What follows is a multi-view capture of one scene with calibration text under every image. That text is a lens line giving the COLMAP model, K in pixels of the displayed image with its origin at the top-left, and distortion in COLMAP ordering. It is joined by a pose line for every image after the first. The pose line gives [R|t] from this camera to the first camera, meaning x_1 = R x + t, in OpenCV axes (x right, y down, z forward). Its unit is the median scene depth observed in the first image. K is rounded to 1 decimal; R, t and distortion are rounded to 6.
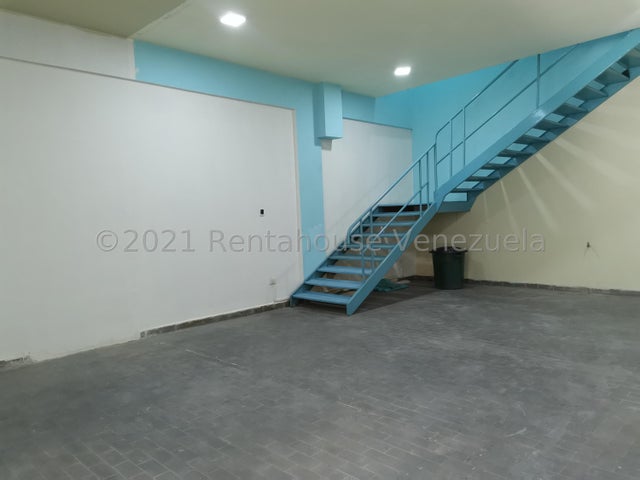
lens RADIAL K [[476.3, 0, 320.0], [0, 476.3, 240.0], [0, 0, 1]] dist [0.111788, -0.139470]
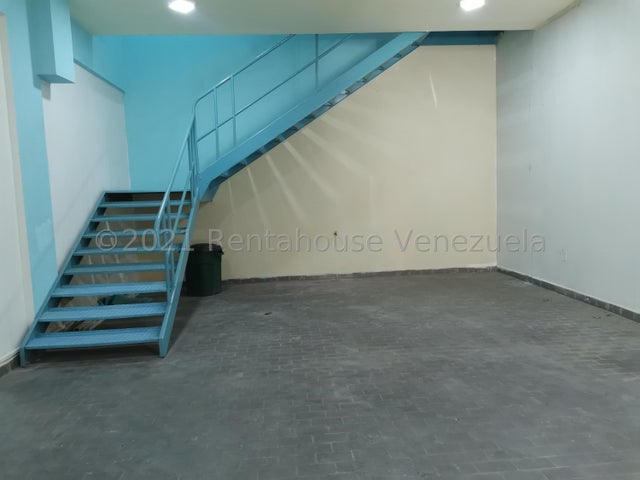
lens RADIAL K [[476.3, 0, 320.0], [0, 476.3, 240.0], [0, 0, 1]] dist [0.111788, -0.139470]
pose [[0.655224, -0.056270, 0.753336, -0.276330], [0.048404, 0.998300, 0.032467, -0.012210], [-0.753882, 0.015191, 0.656834, 0.384964]]
